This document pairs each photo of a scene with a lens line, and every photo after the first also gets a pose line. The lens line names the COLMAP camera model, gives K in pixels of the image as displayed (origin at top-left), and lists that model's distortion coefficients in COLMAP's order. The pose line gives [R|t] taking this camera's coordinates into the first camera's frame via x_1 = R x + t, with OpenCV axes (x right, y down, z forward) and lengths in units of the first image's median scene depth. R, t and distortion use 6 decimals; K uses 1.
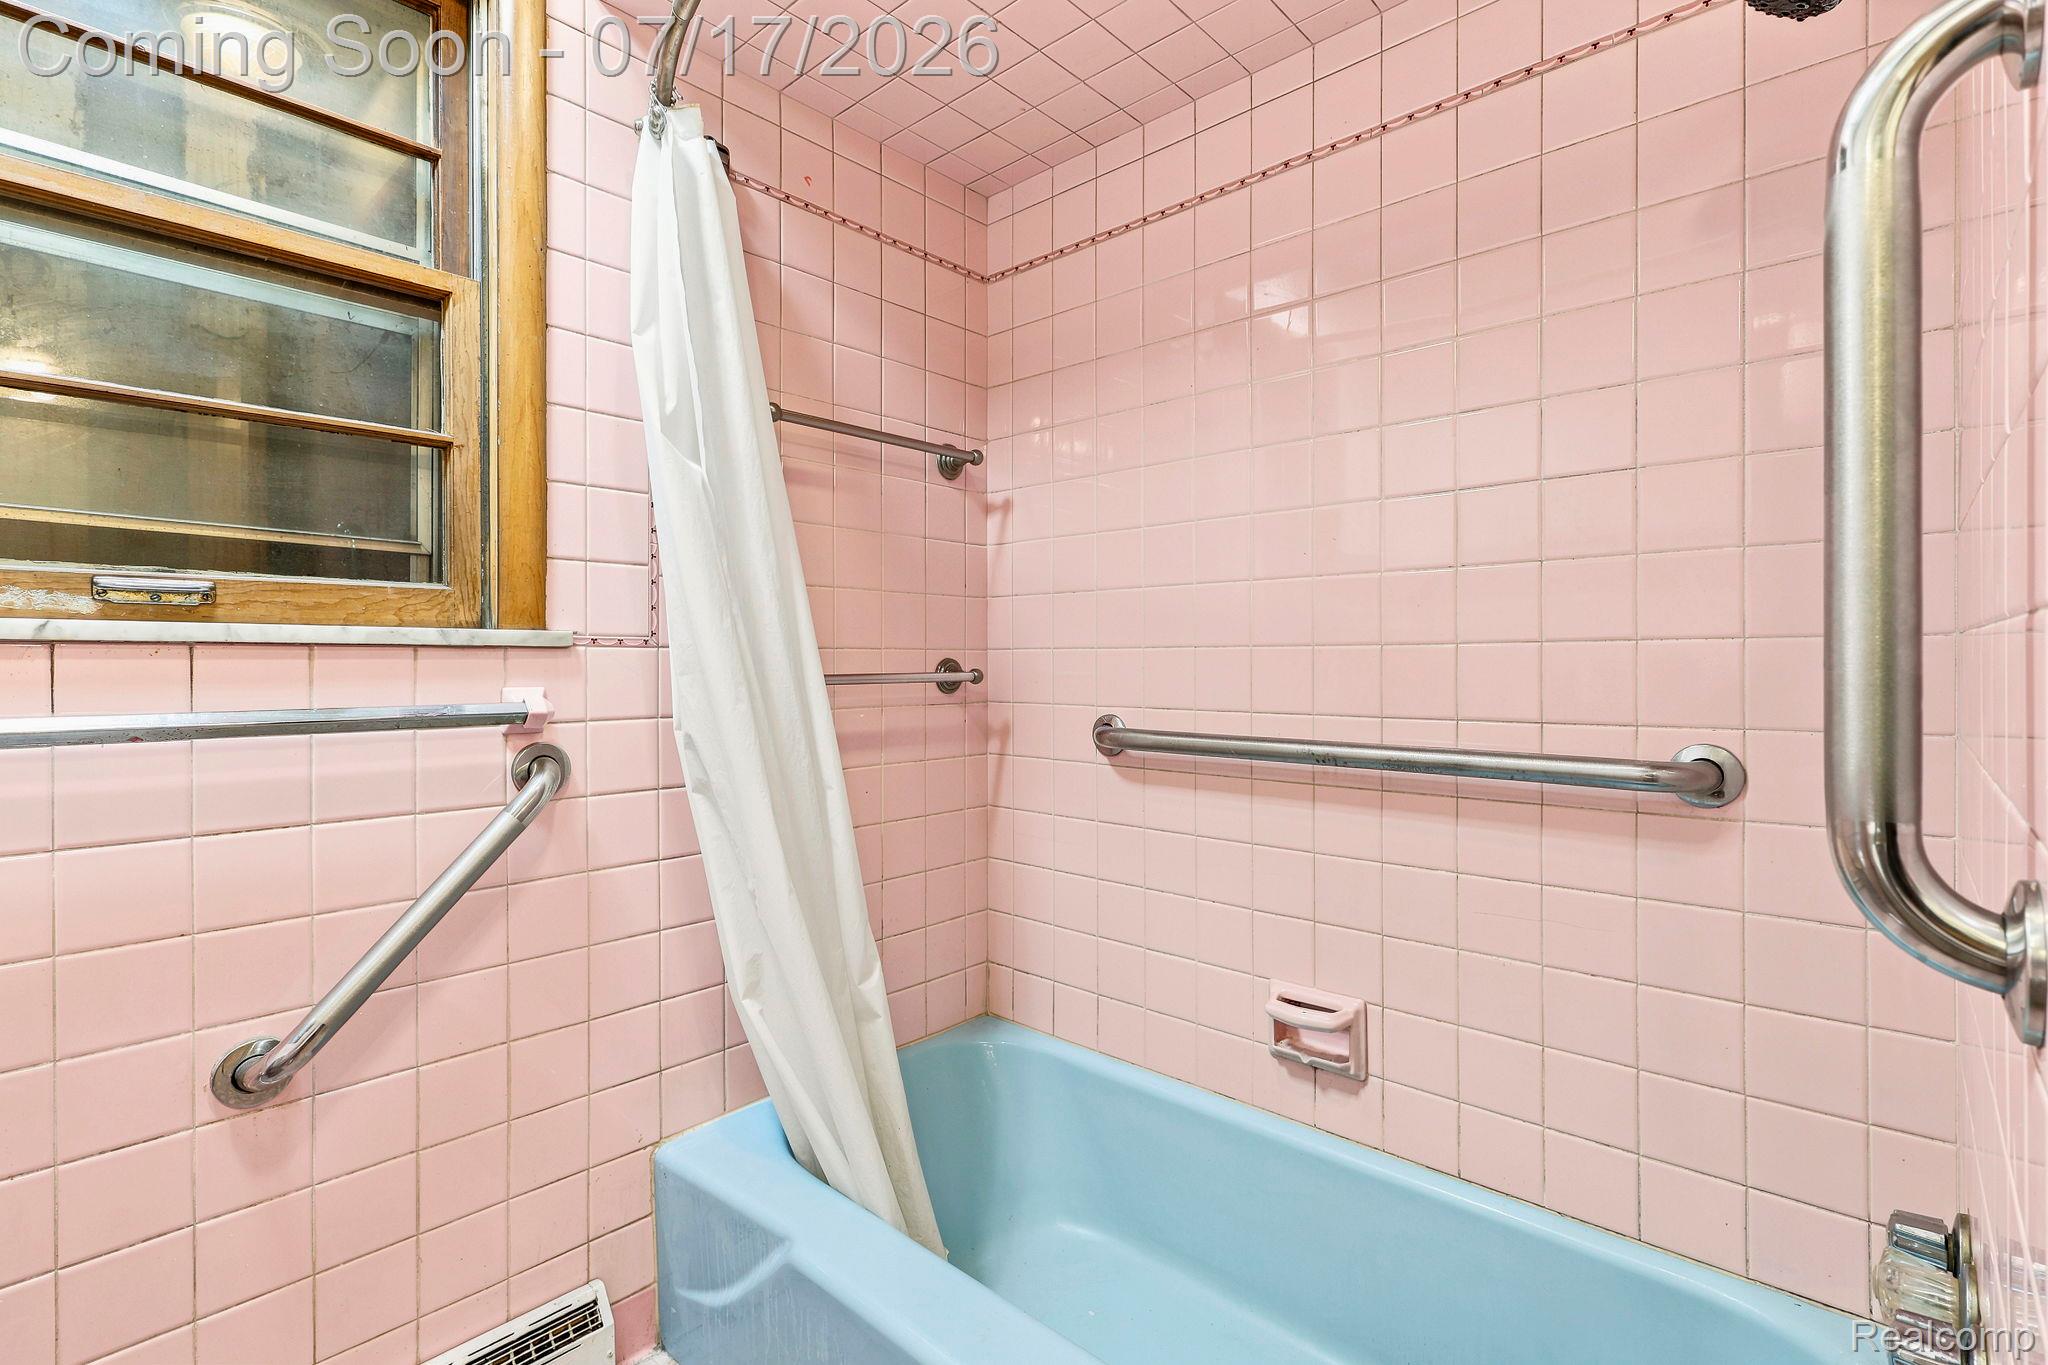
lens RADIAL K [[951.2, 0, 1022.8], [0, 951.2, 668.0], [0, 0, 1]] dist [-0.005024, -0.001008]
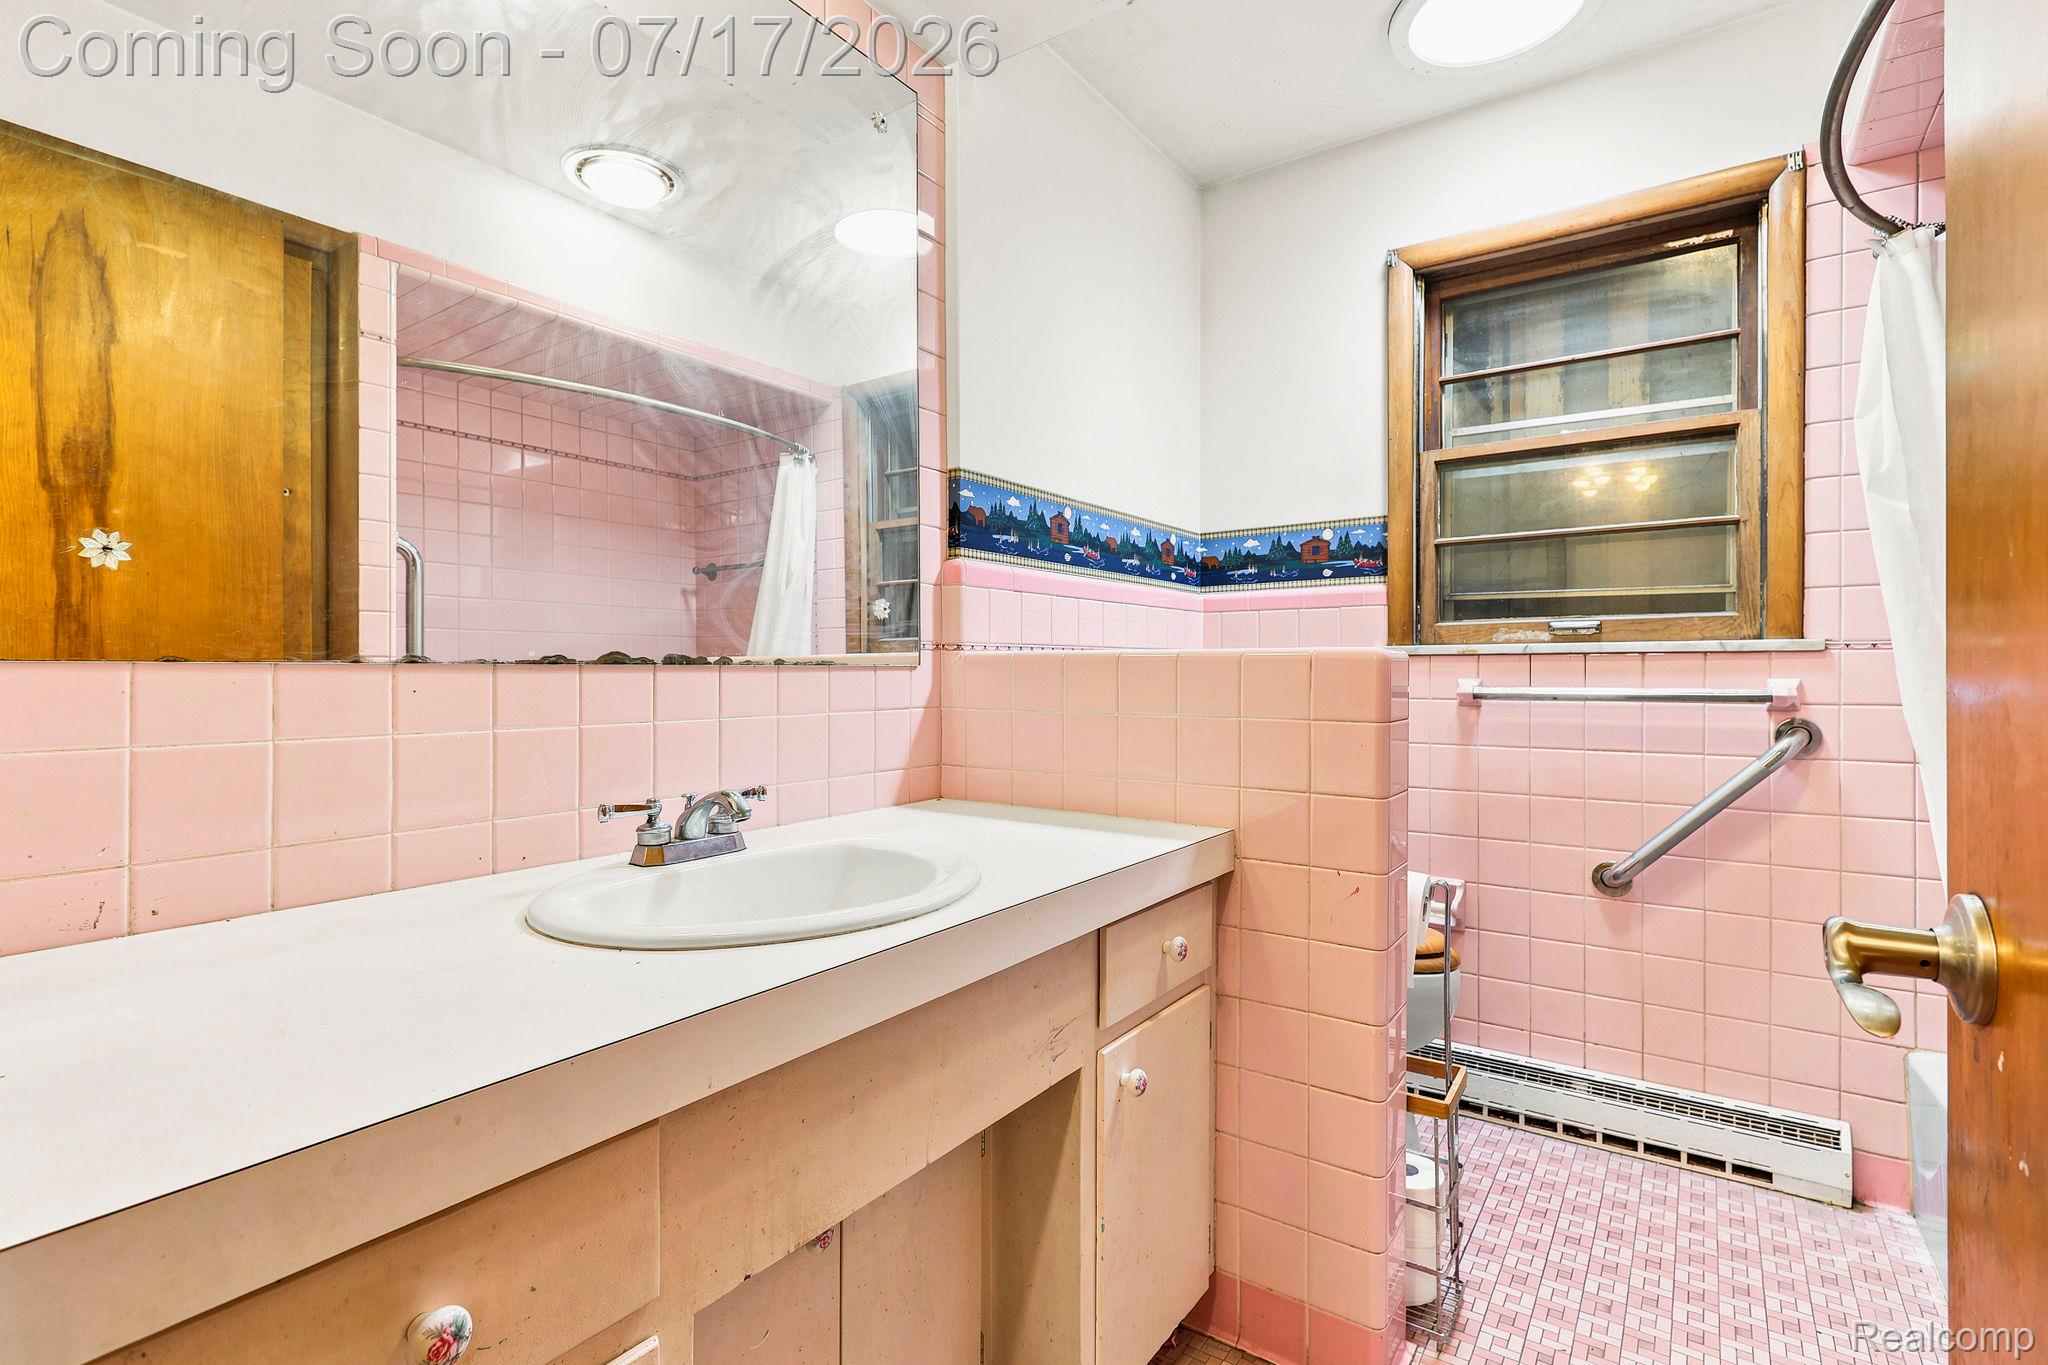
lens RADIAL K [[951.2, 0, 1024.4], [0, 951.2, 675.6], [0, 0, 1]] dist [-0.005024, -0.001008]
pose [[0.124634, 0.003553, -0.992196, 0.813011], [-0.003862, 0.999988, 0.003095, 0.016367], [0.992195, 0.003446, 0.124646, -0.359176]]
